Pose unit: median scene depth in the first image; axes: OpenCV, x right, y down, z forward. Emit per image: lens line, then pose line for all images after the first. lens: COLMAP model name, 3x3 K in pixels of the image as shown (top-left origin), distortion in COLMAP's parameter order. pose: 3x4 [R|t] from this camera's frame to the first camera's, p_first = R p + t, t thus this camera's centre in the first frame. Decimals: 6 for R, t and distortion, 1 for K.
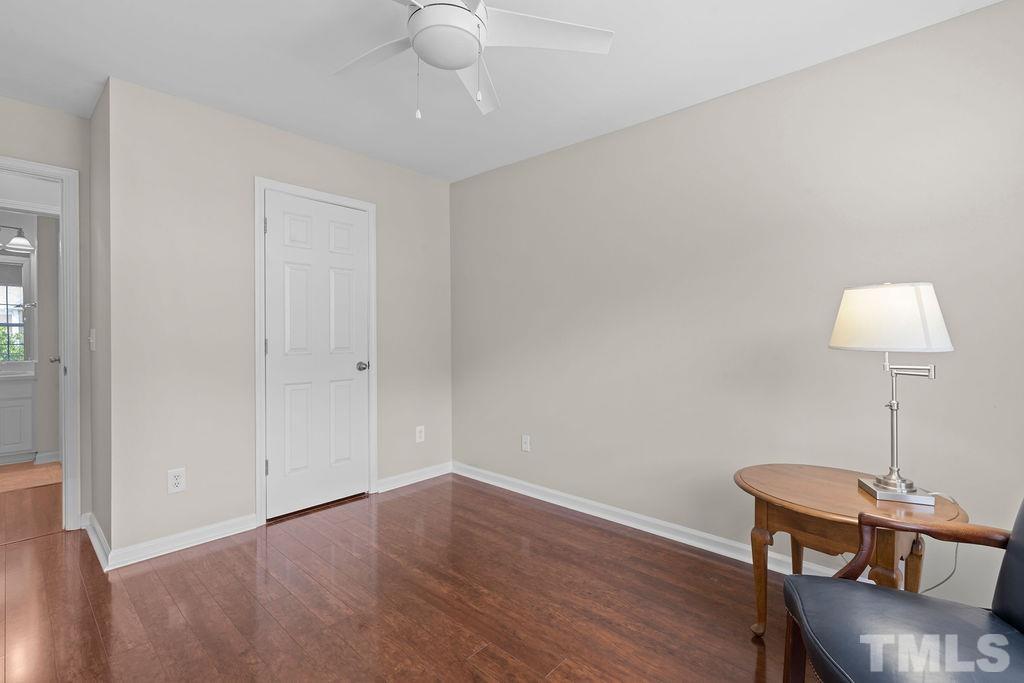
lens RADIAL K [[468.8, 0, 513.8], [0, 468.8, 341.7], [0, 0, 1]] dist [0.000471, 0.001185]
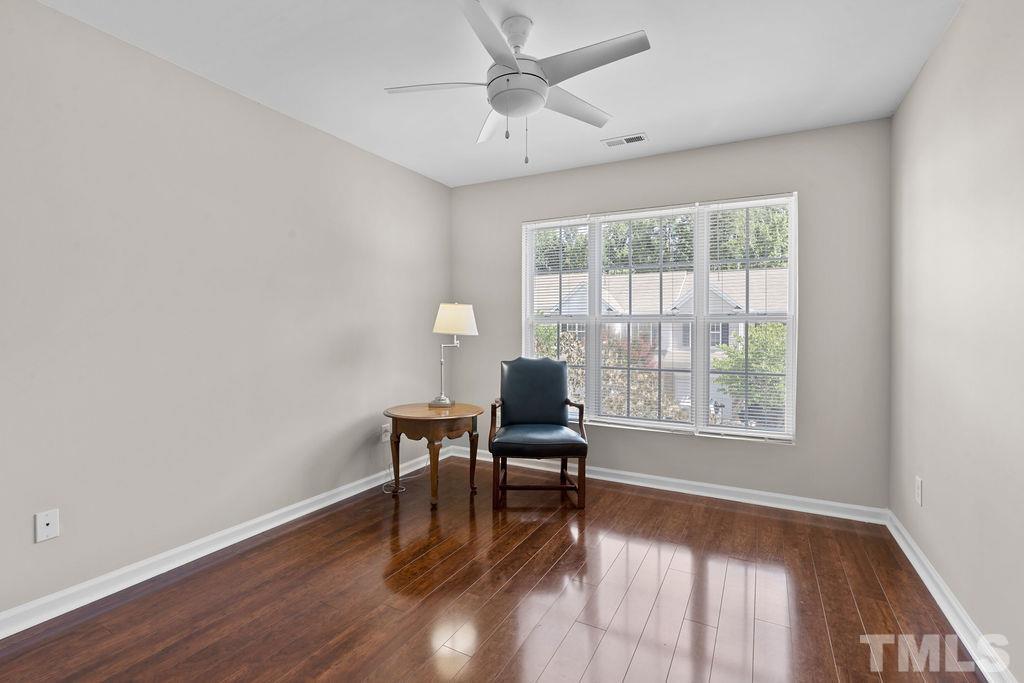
lens RADIAL K [[443.5, 0, 520.7], [0, 443.5, 342.2], [0, 0, 1]] dist [-0.018693, -0.000091]
pose [[-0.254133, -0.031008, 0.966672, -0.772885], [0.007867, 0.999387, 0.034125, -0.009628], [-0.967137, 0.016277, -0.253733, 0.778764]]
